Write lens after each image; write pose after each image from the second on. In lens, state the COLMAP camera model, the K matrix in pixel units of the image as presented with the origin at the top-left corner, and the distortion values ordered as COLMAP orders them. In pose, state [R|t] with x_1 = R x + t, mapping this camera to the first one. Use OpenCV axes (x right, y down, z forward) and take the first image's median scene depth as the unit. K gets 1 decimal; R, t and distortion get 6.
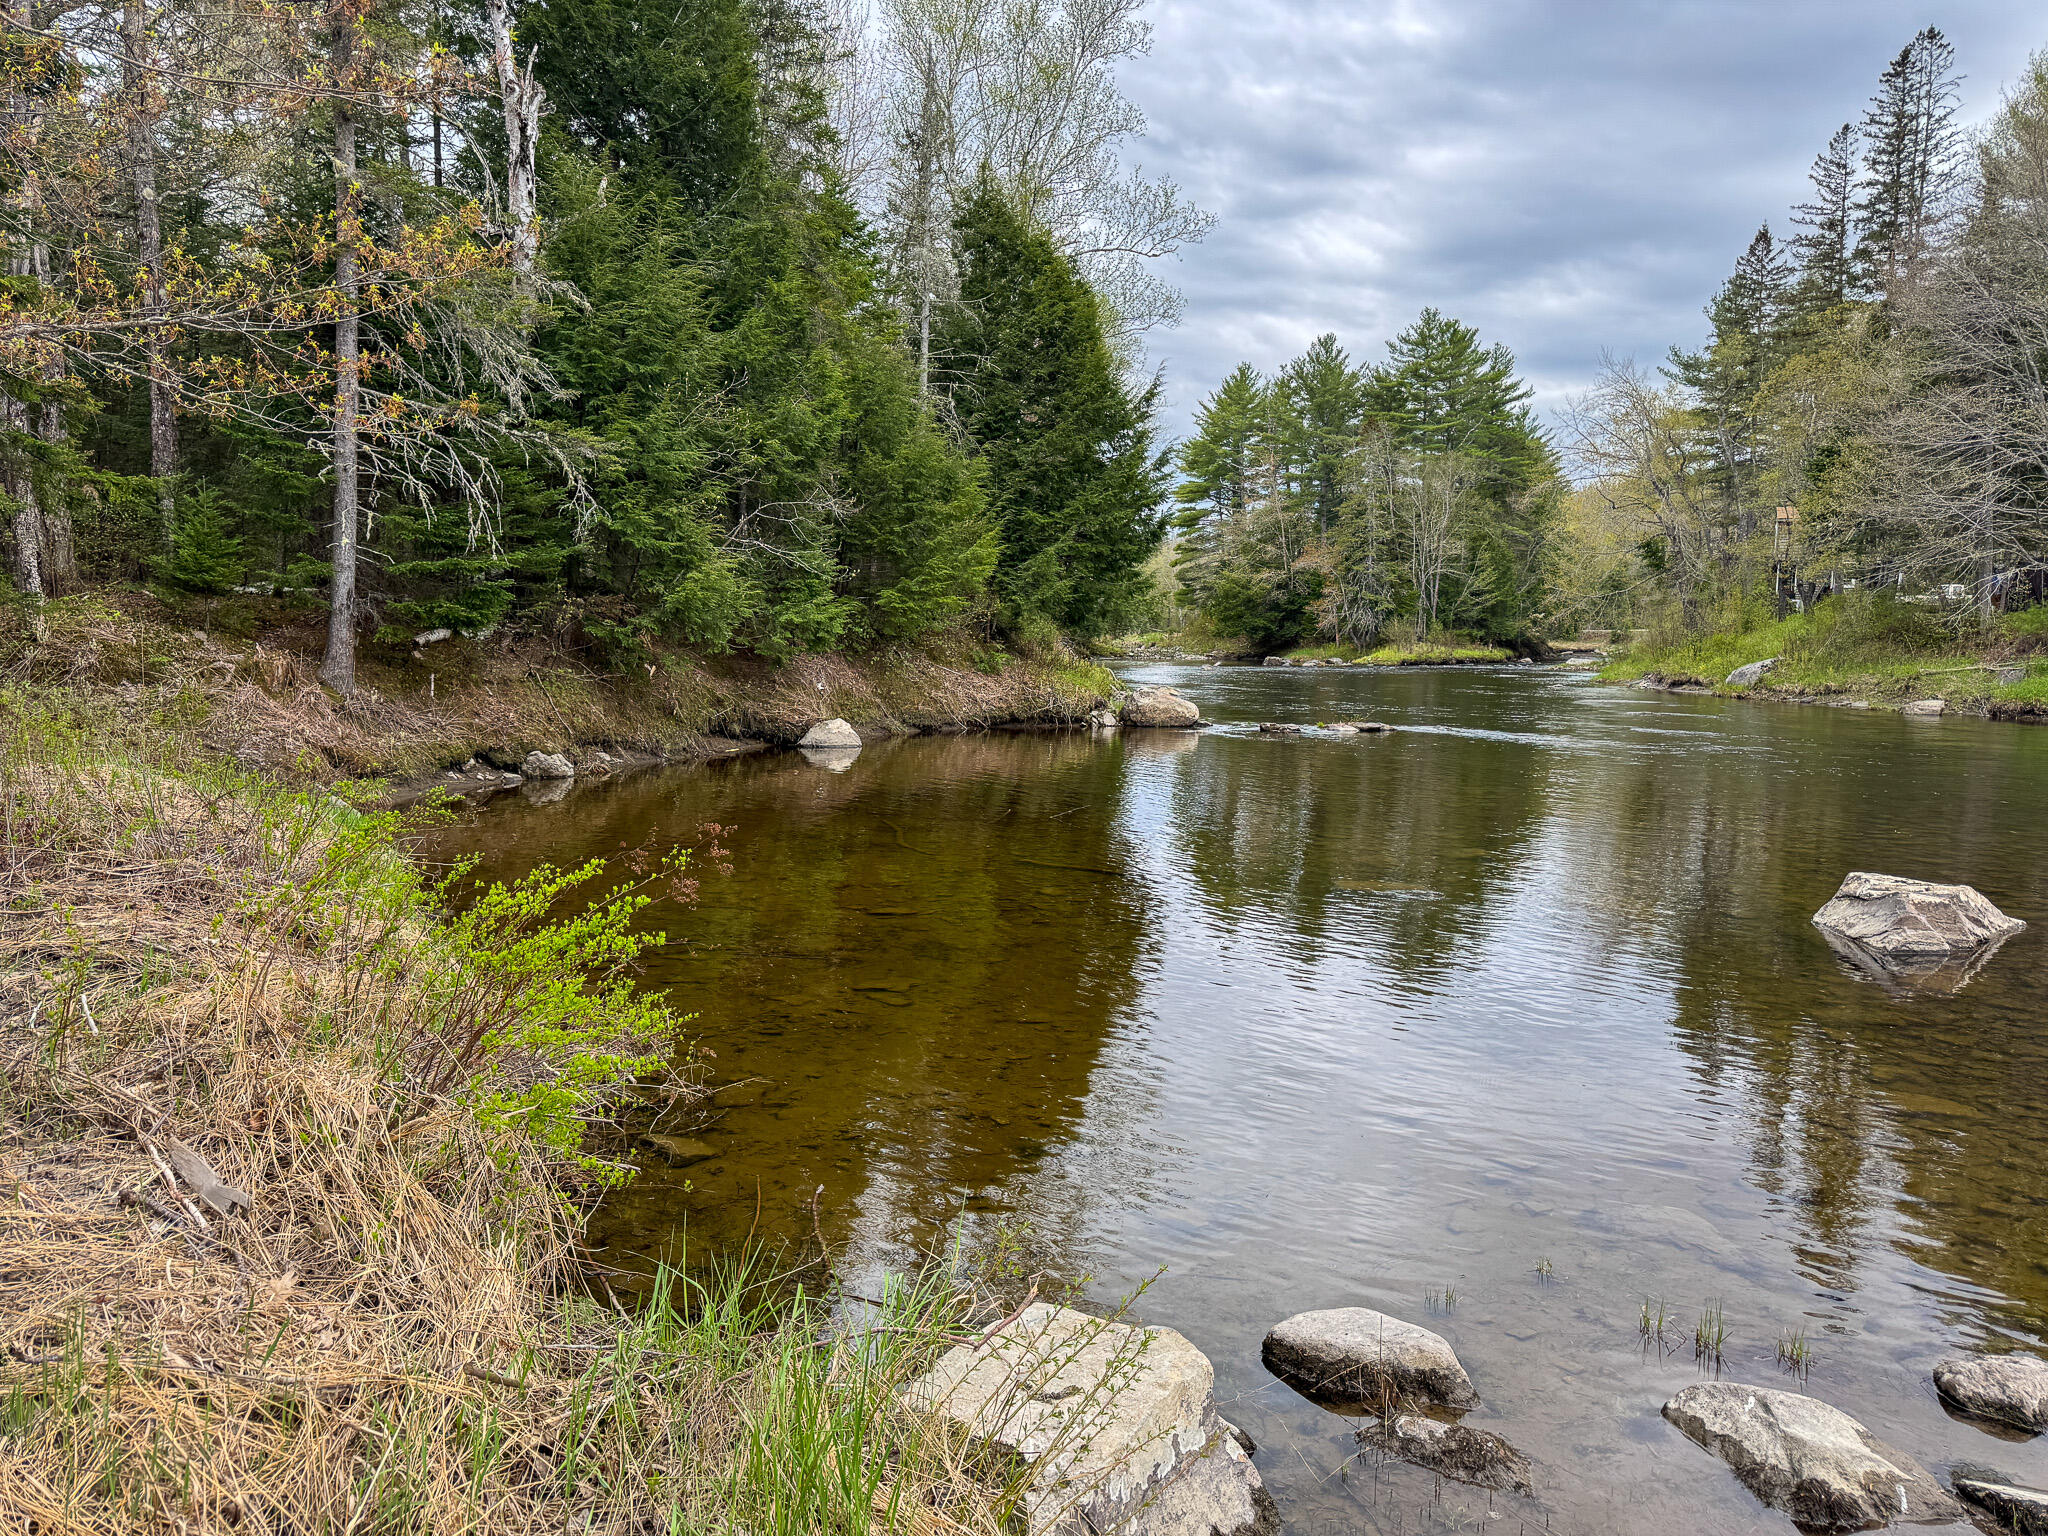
lens RADIAL K [[1454.6, 0, 1024.0], [0, 1454.6, 768.0], [0, 0, 1]] dist [0.031623, -0.003925]
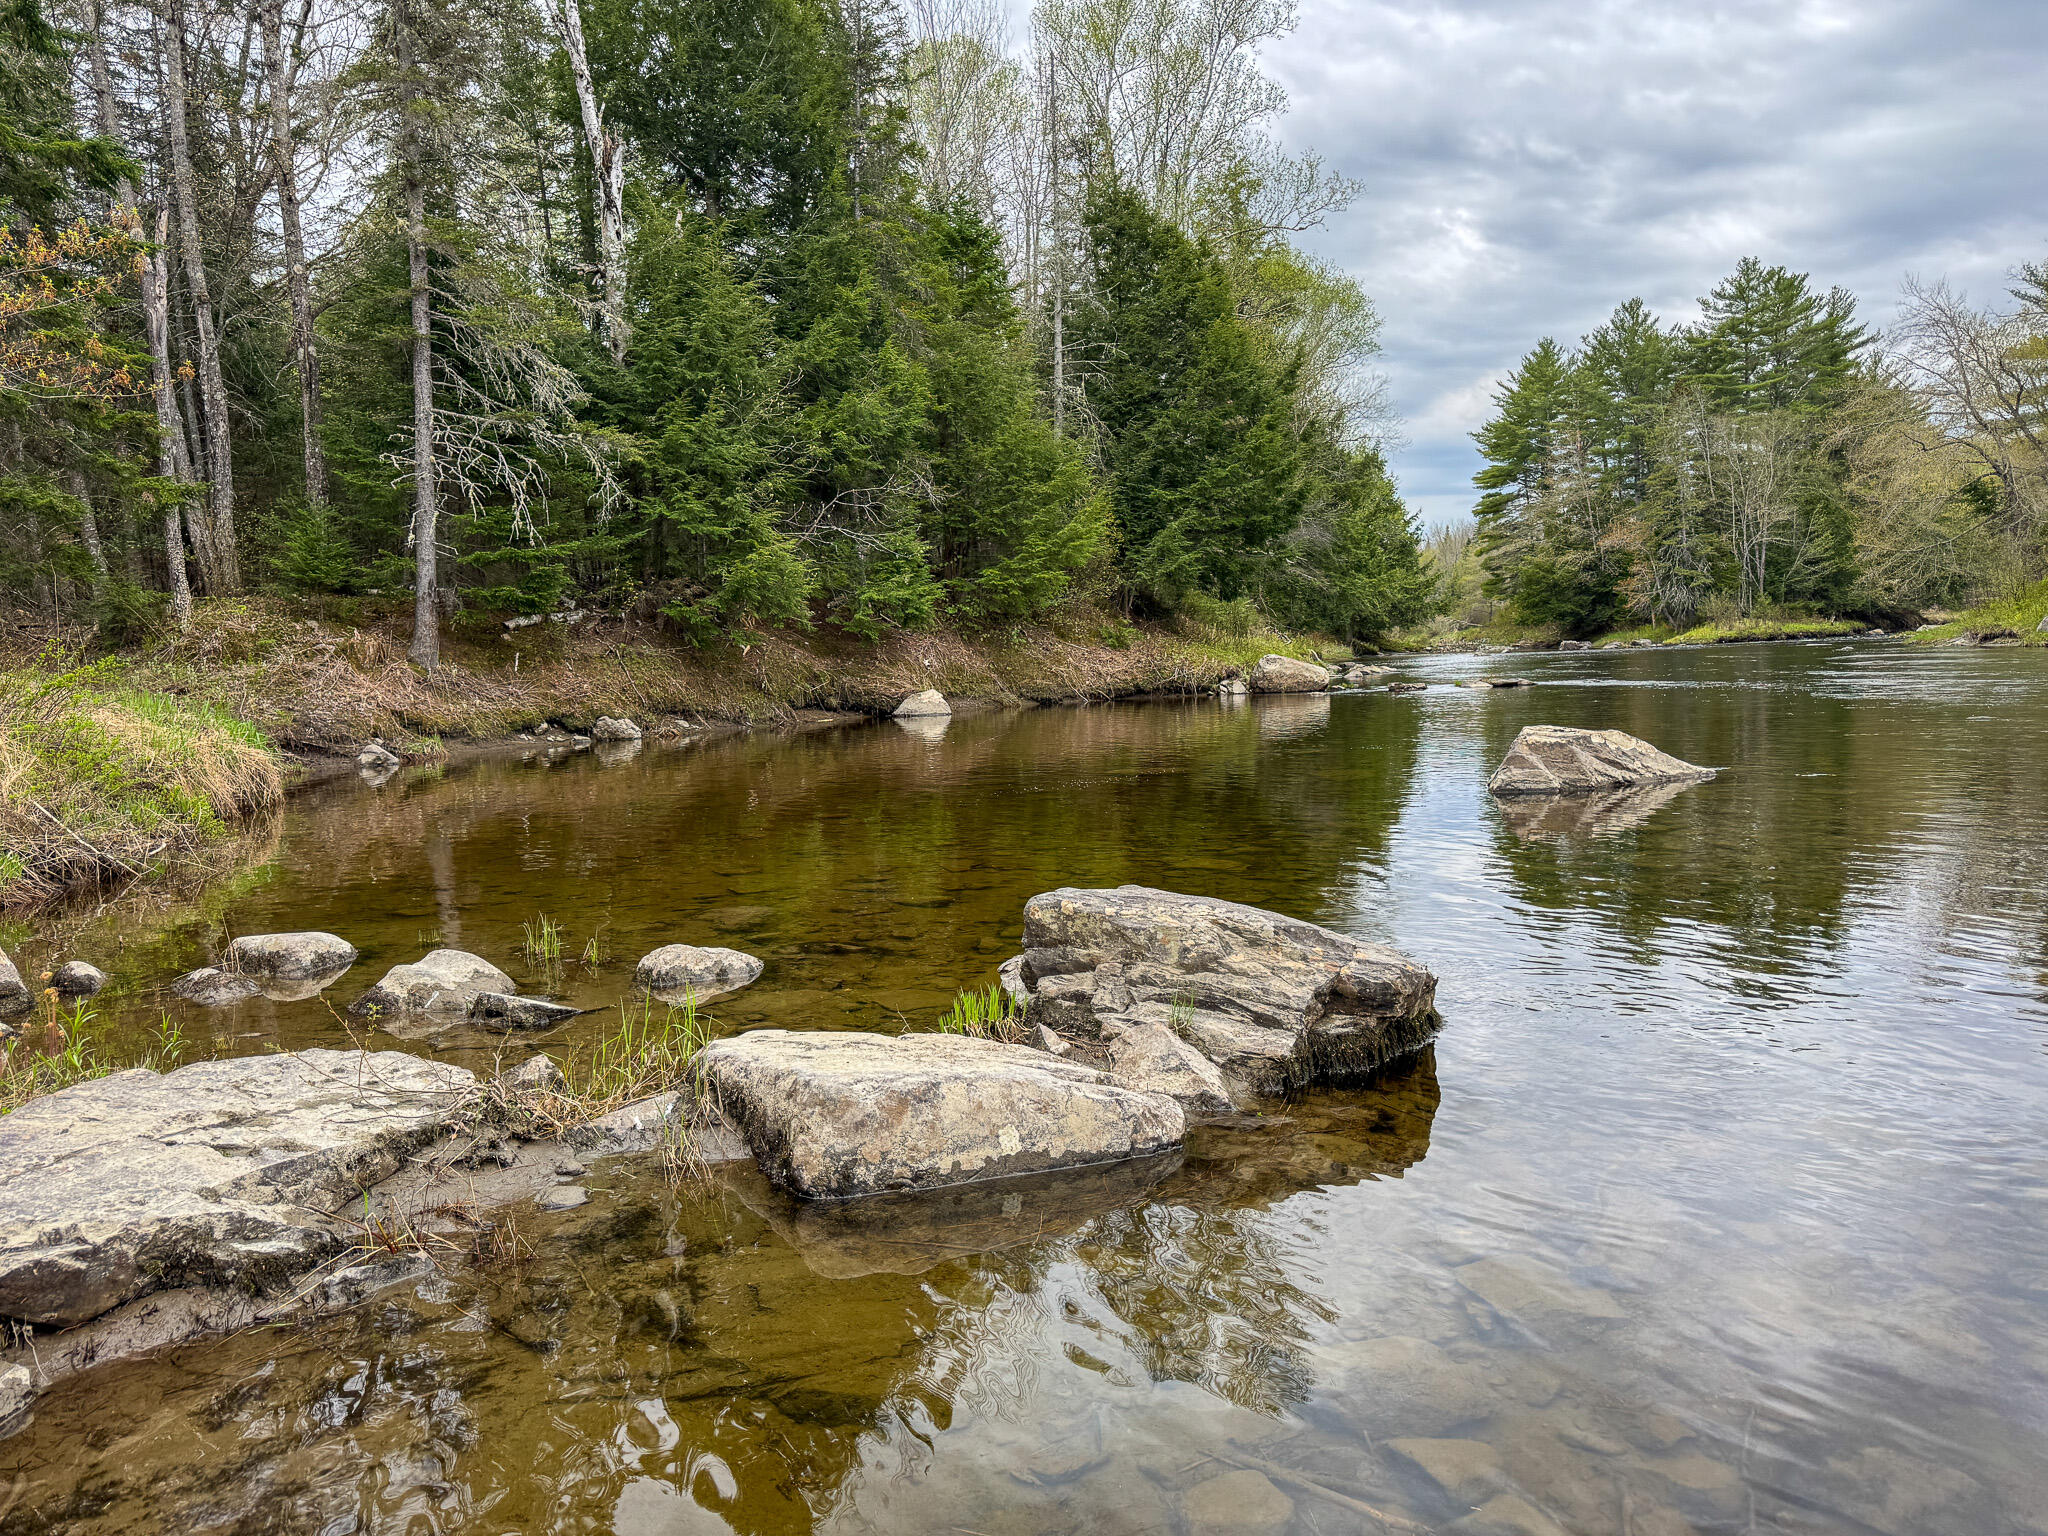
lens RADIAL K [[1455.7, 0, 1024.0], [0, 1455.7, 768.0], [0, 0, 1]] dist [-0.001297, 0.050913]
pose [[0.973768, -0.033105, -0.225122, 0.141029], [0.030859, 0.999433, -0.013488, 0.031910], [0.225441, 0.006187, 0.974237, -0.018861]]
